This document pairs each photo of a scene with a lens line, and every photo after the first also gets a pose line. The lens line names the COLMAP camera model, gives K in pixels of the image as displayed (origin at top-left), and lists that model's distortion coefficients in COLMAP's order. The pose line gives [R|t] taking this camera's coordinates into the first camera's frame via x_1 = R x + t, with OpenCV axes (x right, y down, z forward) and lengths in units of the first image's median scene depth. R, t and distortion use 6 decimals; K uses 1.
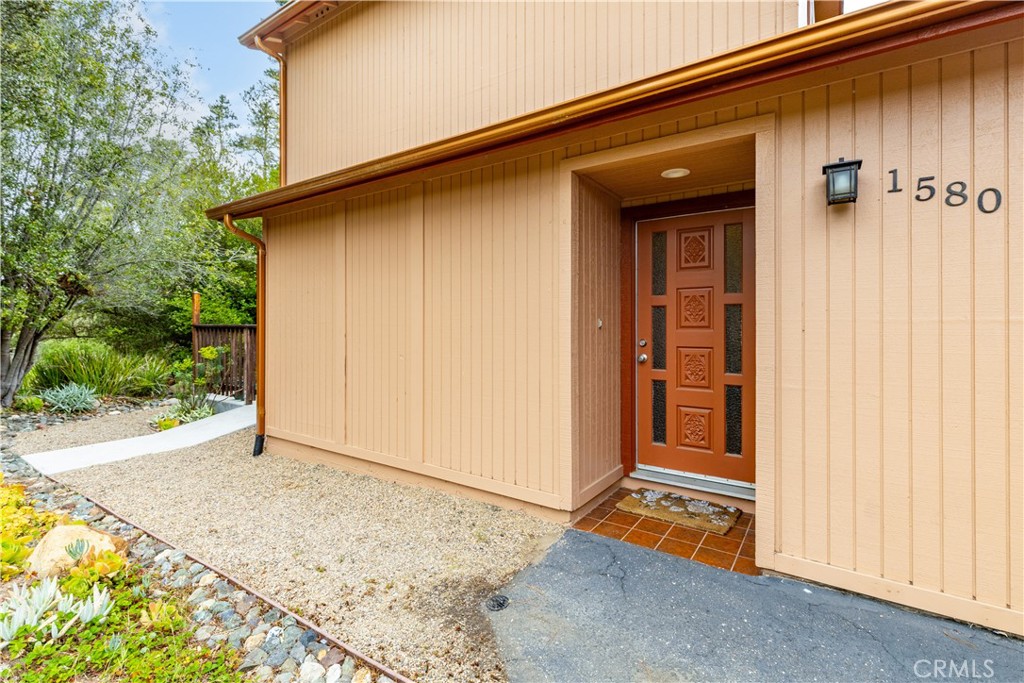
lens RADIAL K [[470.5, 0, 509.6], [0, 470.5, 322.7], [0, 0, 1]] dist [0.001102, 0.000054]
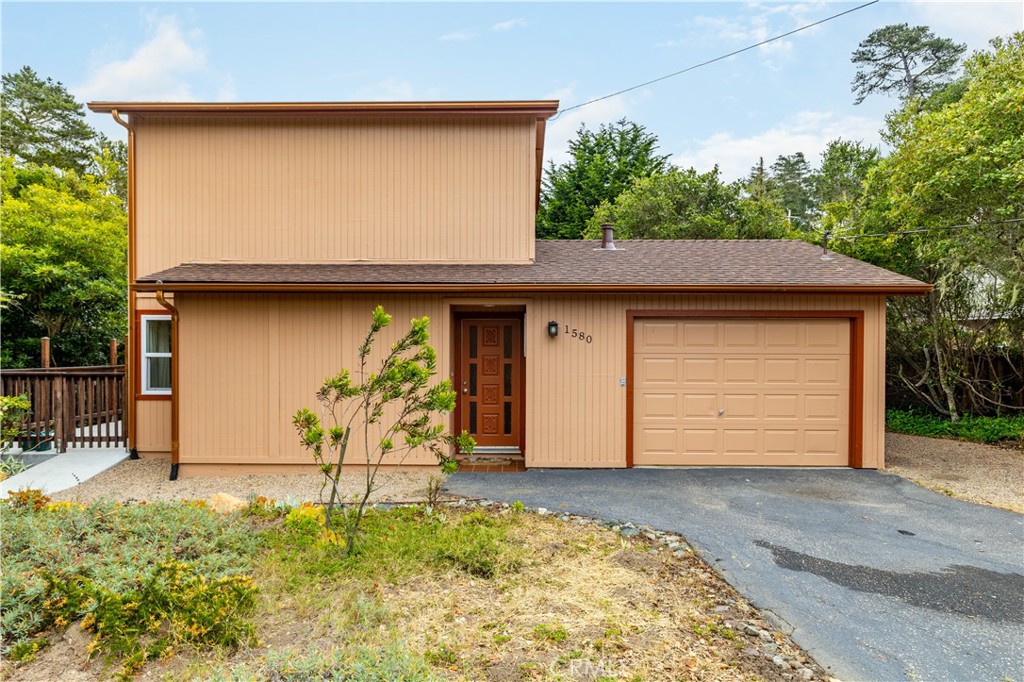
lens RADIAL K [[622.9, 0, 512.0], [0, 622.9, 341.0], [0, 0, 1]] dist [-0.000283, -0.000067]
pose [[0.828058, 0.006414, 0.560605, -1.079185], [-0.005039, 0.999979, -0.003998, -0.131032], [-0.560620, 0.000486, 0.828073, -1.329979]]
